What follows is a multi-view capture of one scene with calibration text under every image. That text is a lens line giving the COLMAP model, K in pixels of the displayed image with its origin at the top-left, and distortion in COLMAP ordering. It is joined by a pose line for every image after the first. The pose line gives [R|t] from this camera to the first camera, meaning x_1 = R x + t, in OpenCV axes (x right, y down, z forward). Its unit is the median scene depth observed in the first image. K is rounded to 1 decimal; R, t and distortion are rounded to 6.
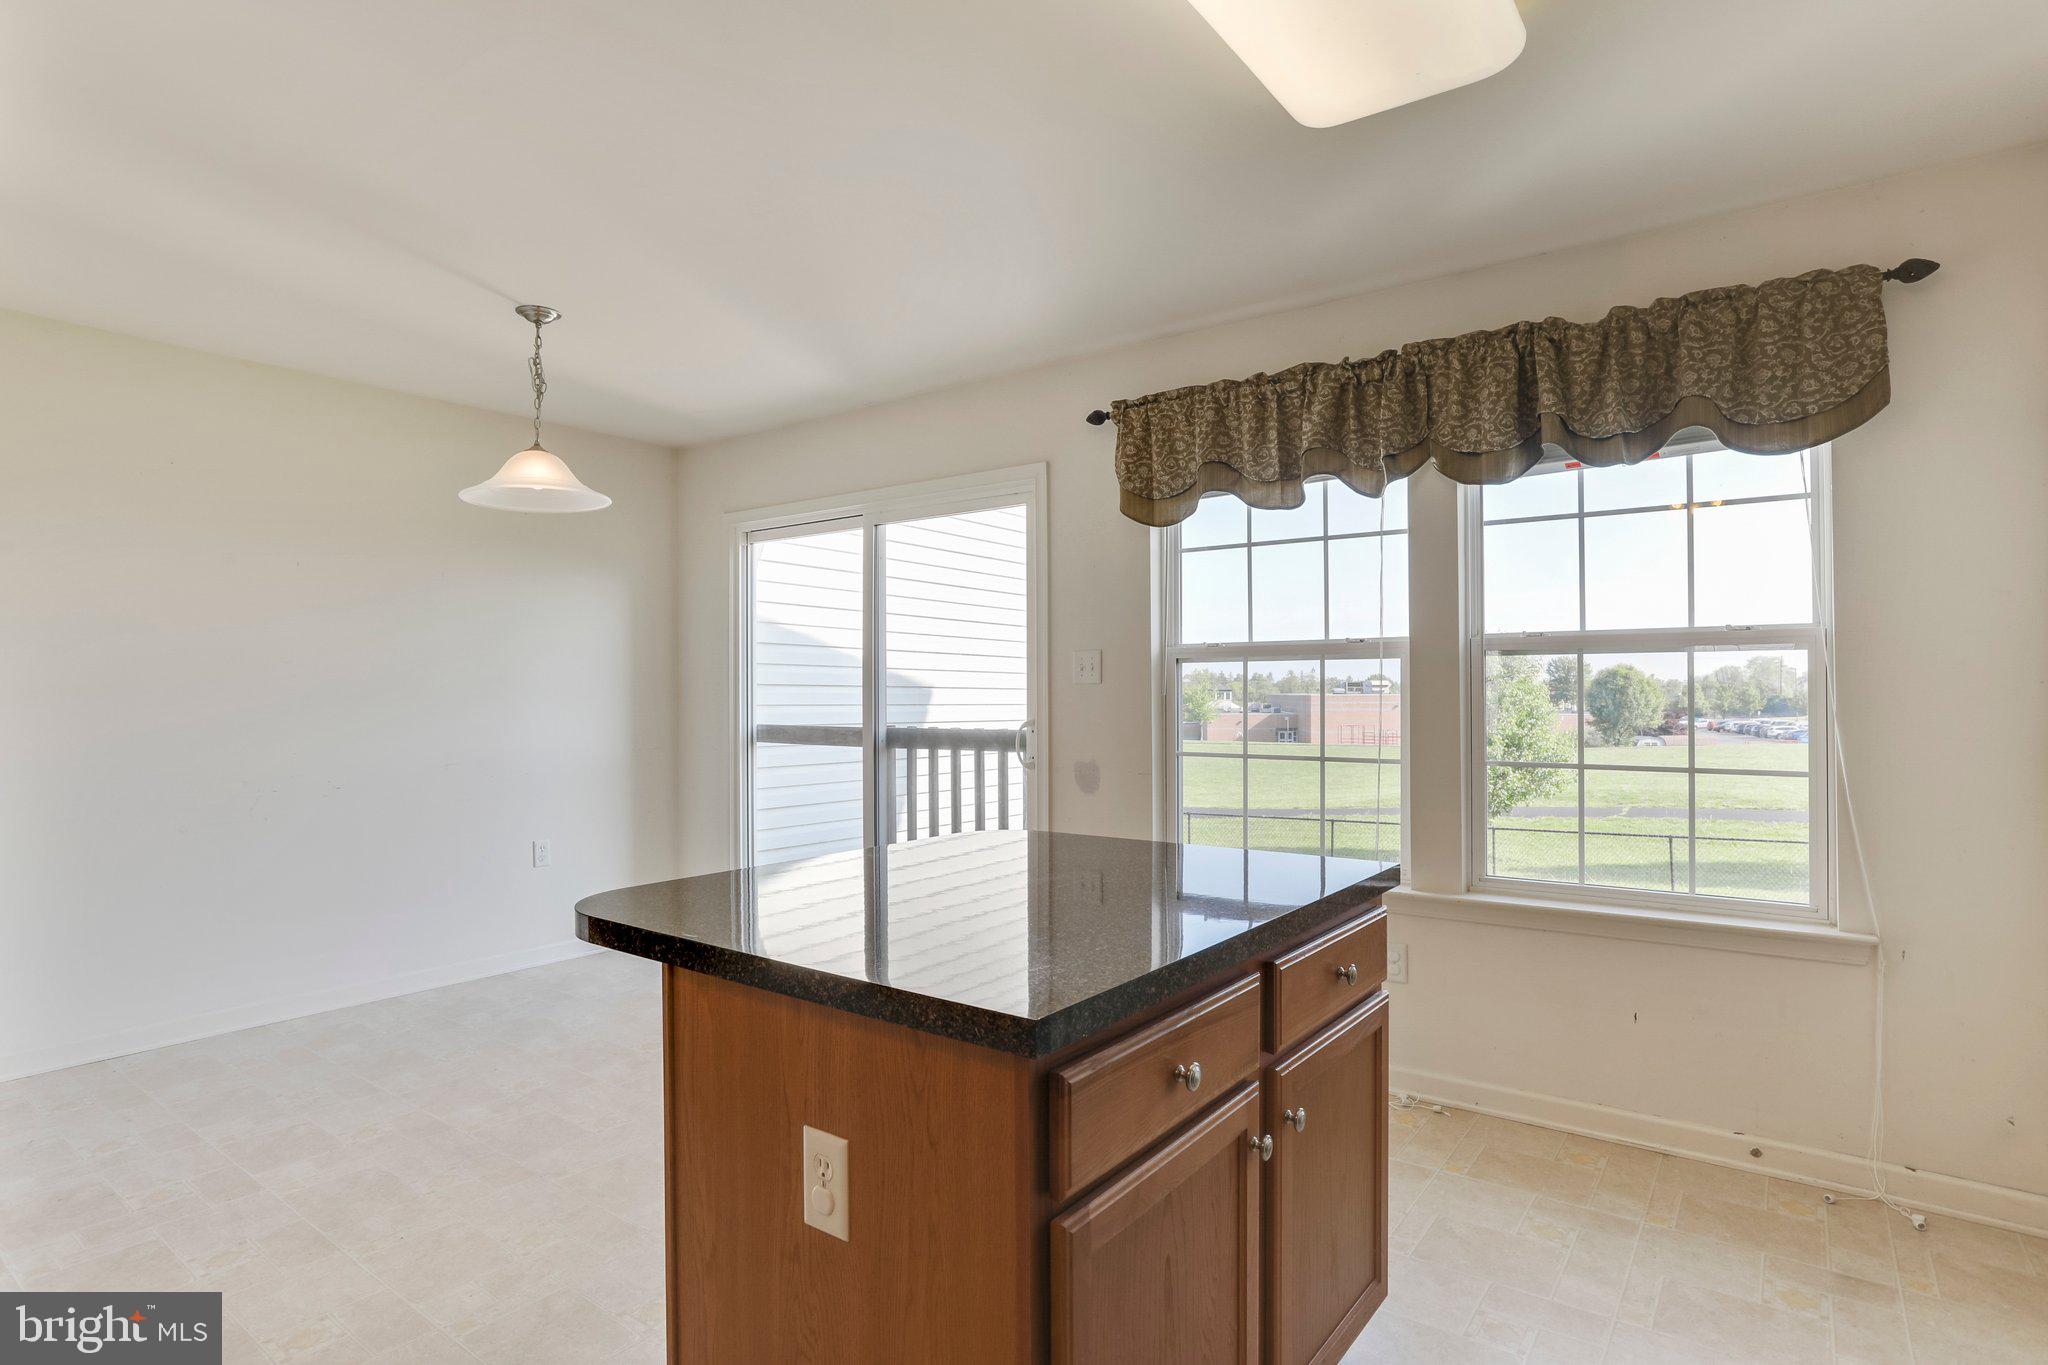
lens RADIAL K [[1098.4, 0, 972.0], [0, 1098.4, 632.2], [0, 0, 1]] dist [-0.026193, 0.001395]
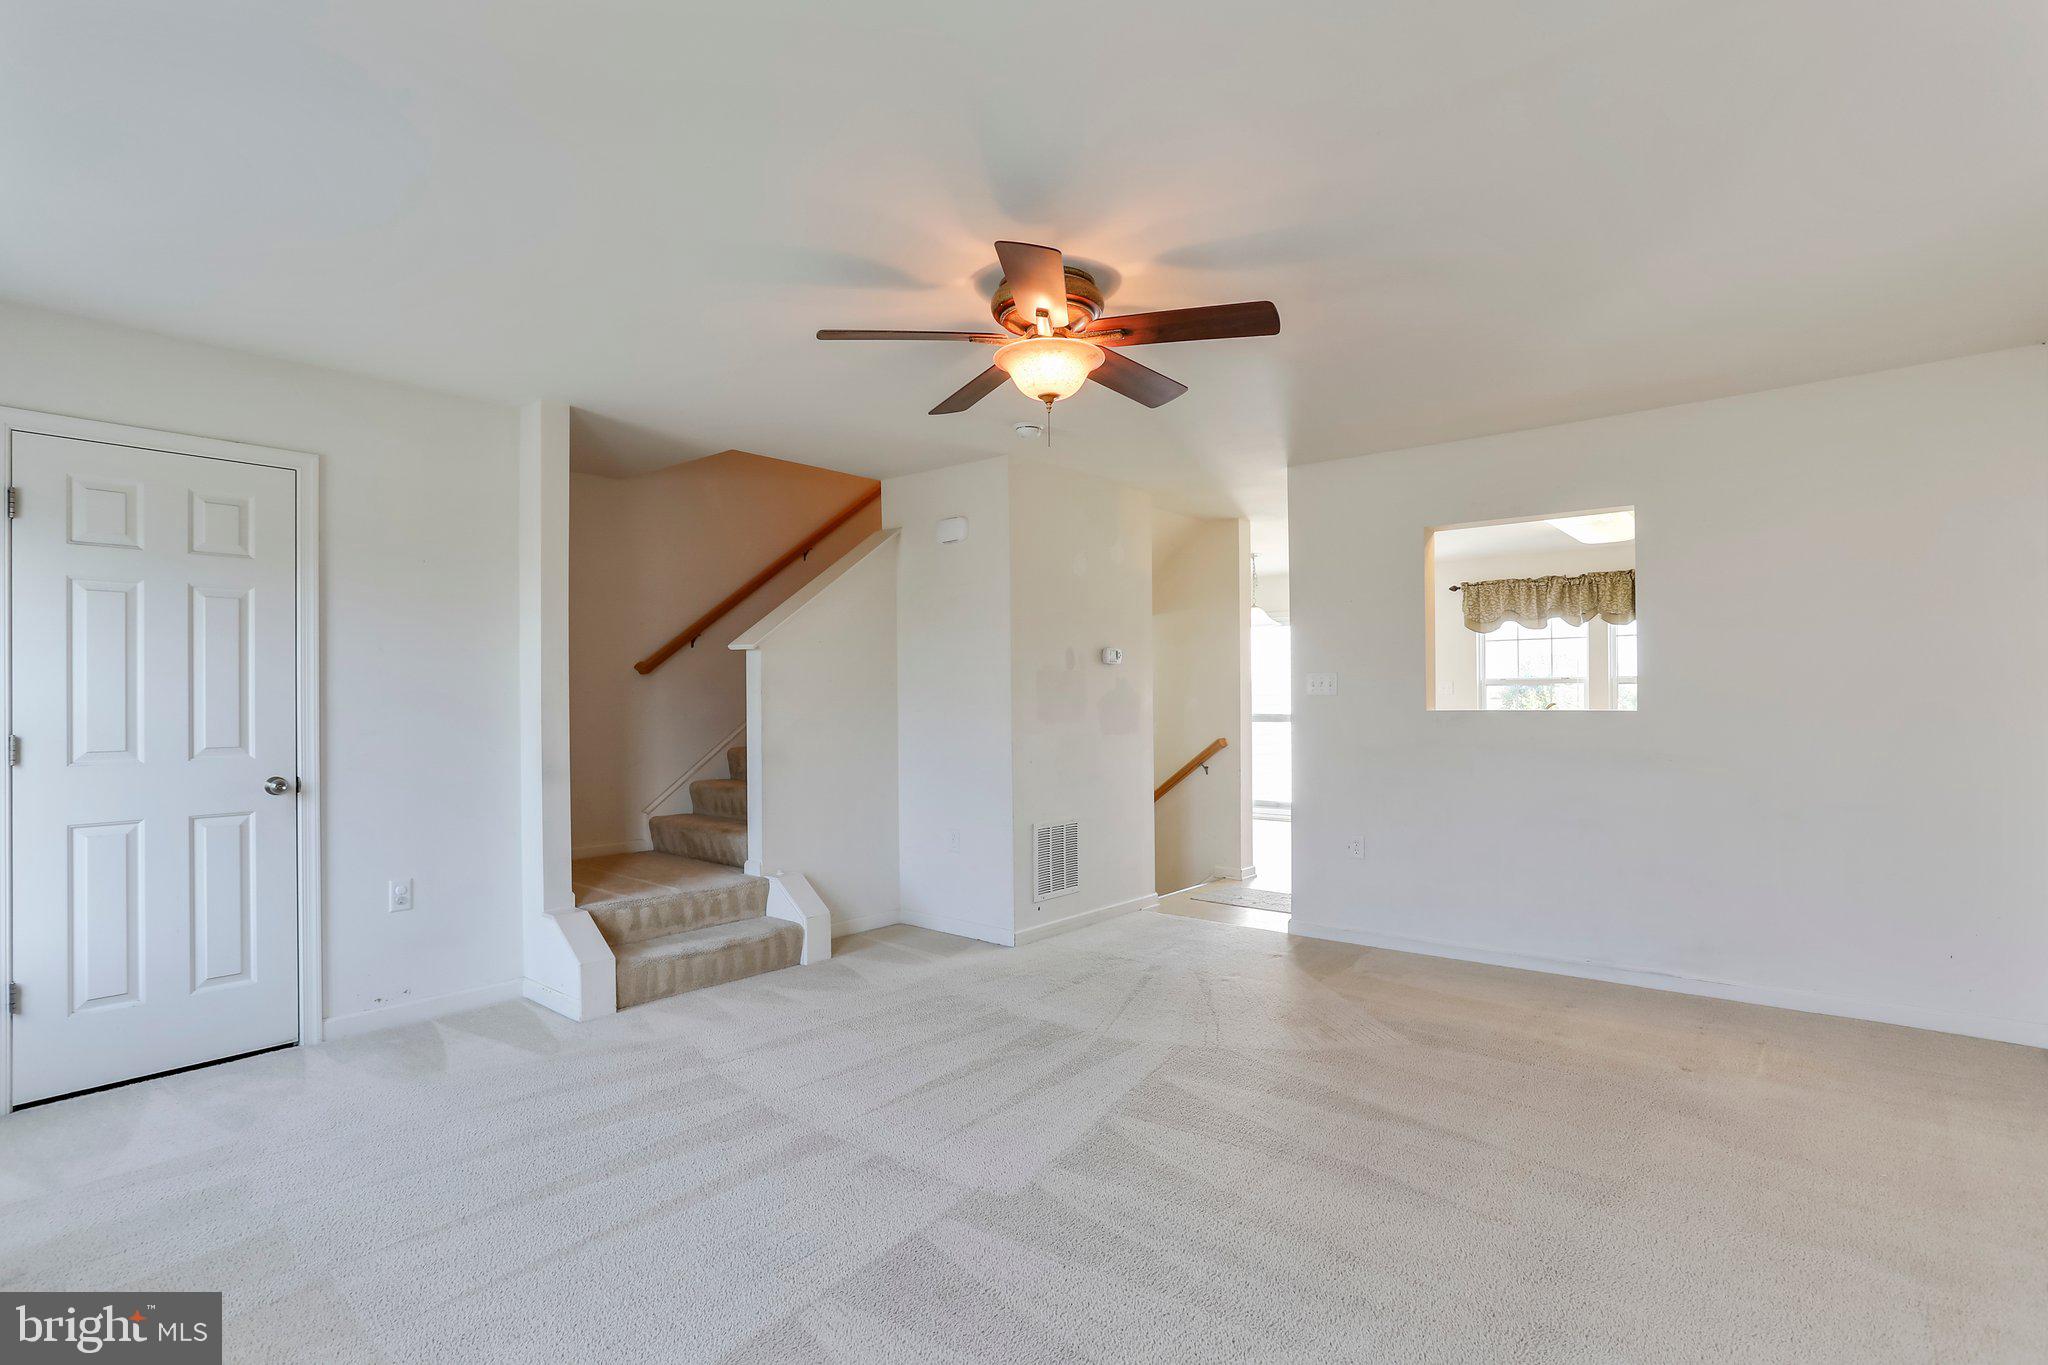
lens RADIAL K [[1000.9, 0, 1024.0], [0, 1000.9, 682.5], [0, 0, 1]] dist [-0.001205, 0.000453]
pose [[0.997729, -0.011263, -0.066413, -0.847850], [0.014009, 0.999059, 0.041039, -0.104728], [0.065889, -0.041876, 0.996948, -1.599448]]
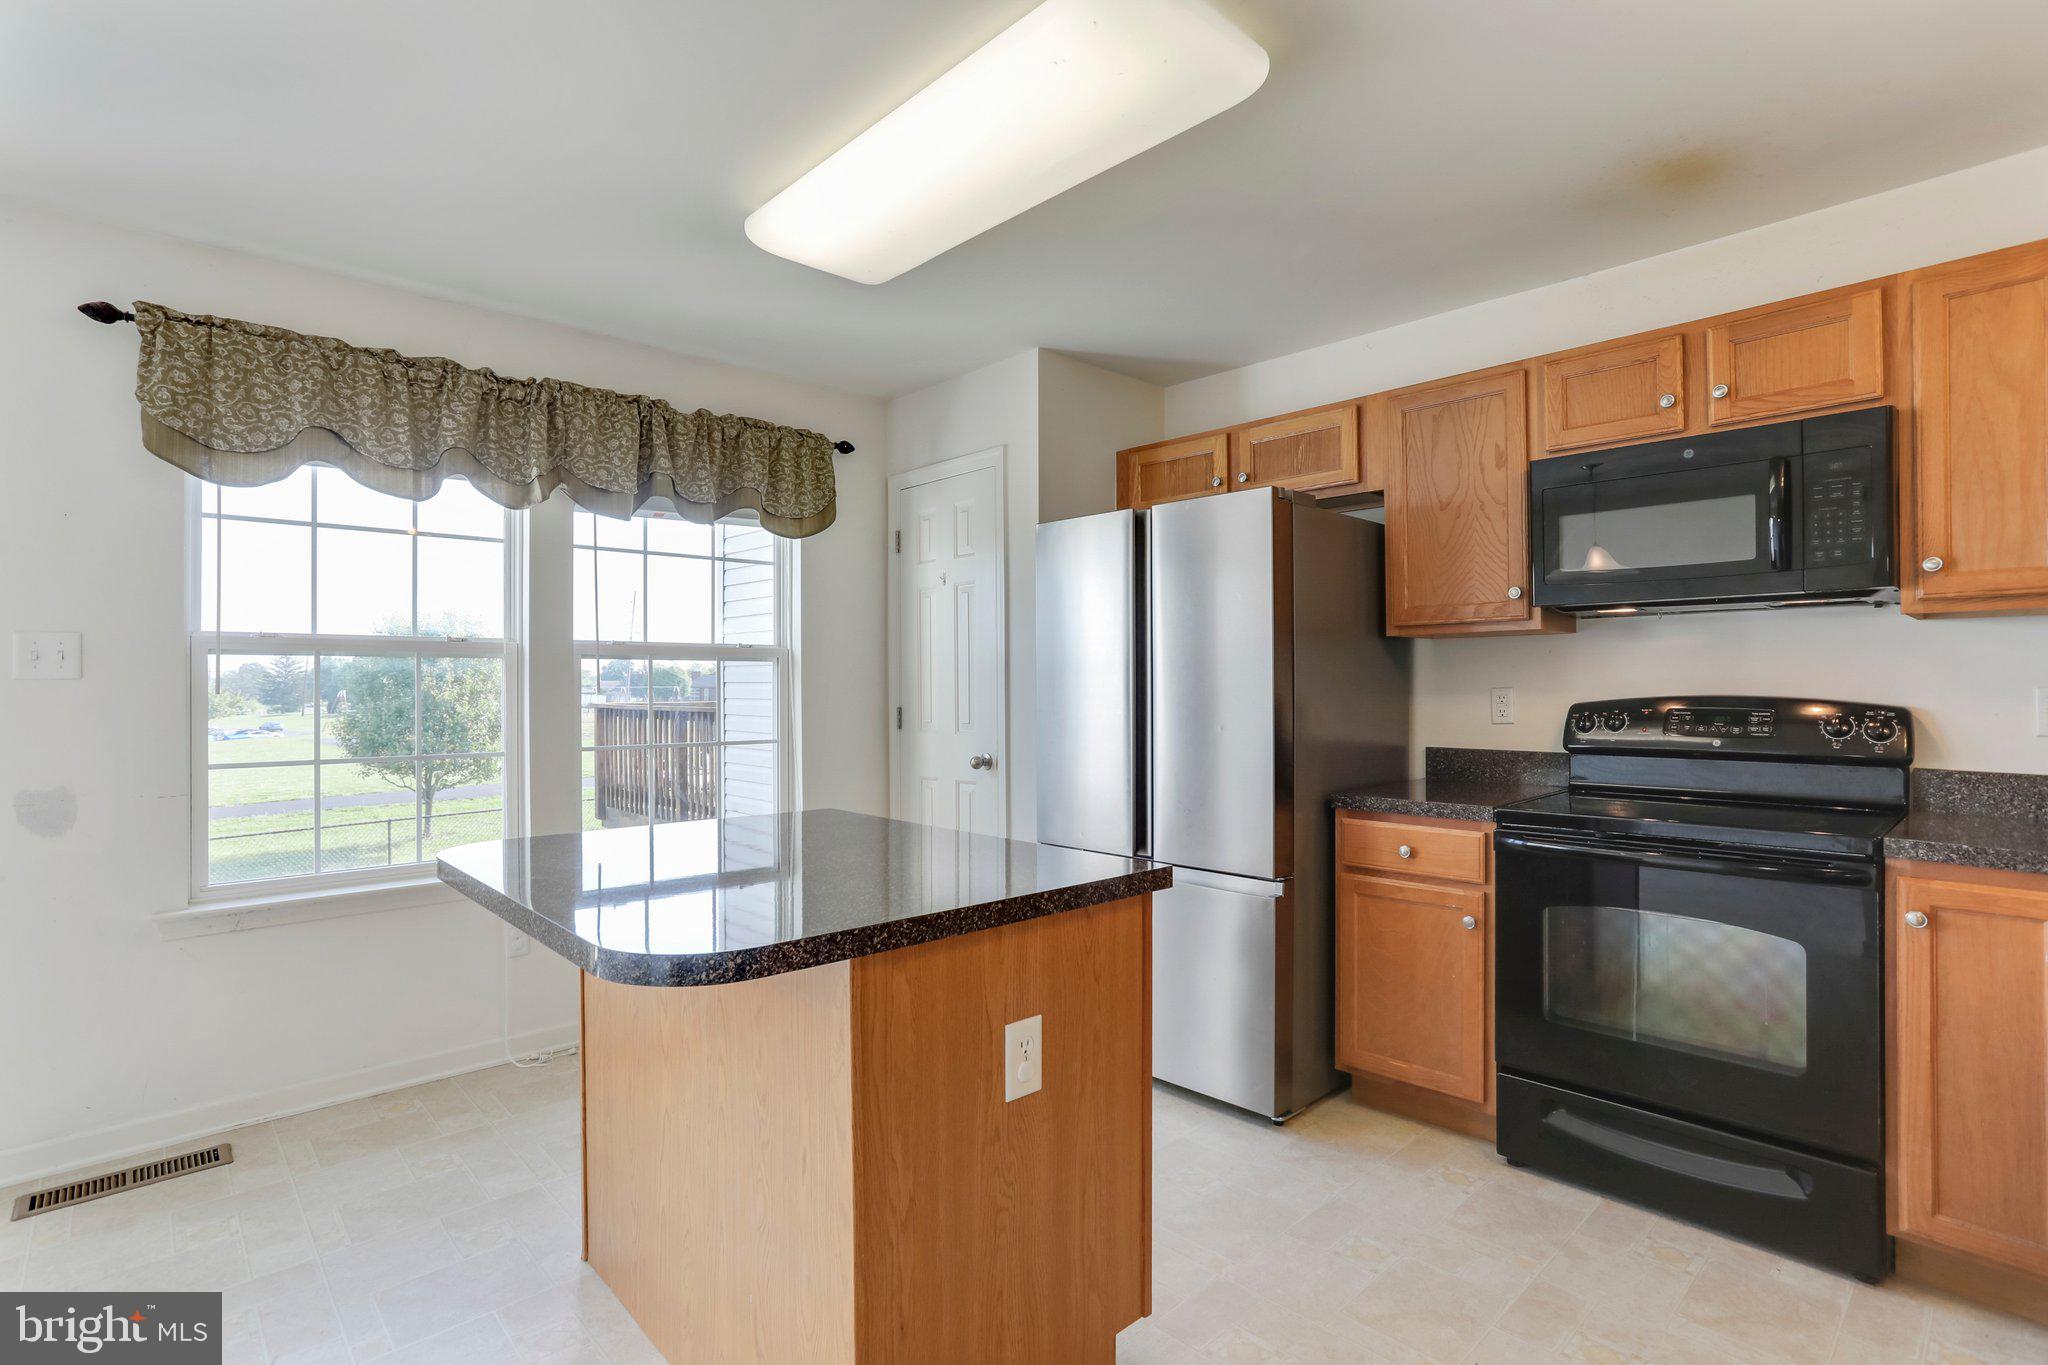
lens RADIAL K [[1000.9, 0, 1024.0], [0, 1000.9, 682.5], [0, 0, 1]] dist [-0.001205, 0.000453]
pose [[0.150186, 0.002726, 0.988654, -0.529625], [-0.044944, 0.998981, 0.004073, 0.022000], [-0.987636, -0.045046, 0.150155, 0.340255]]
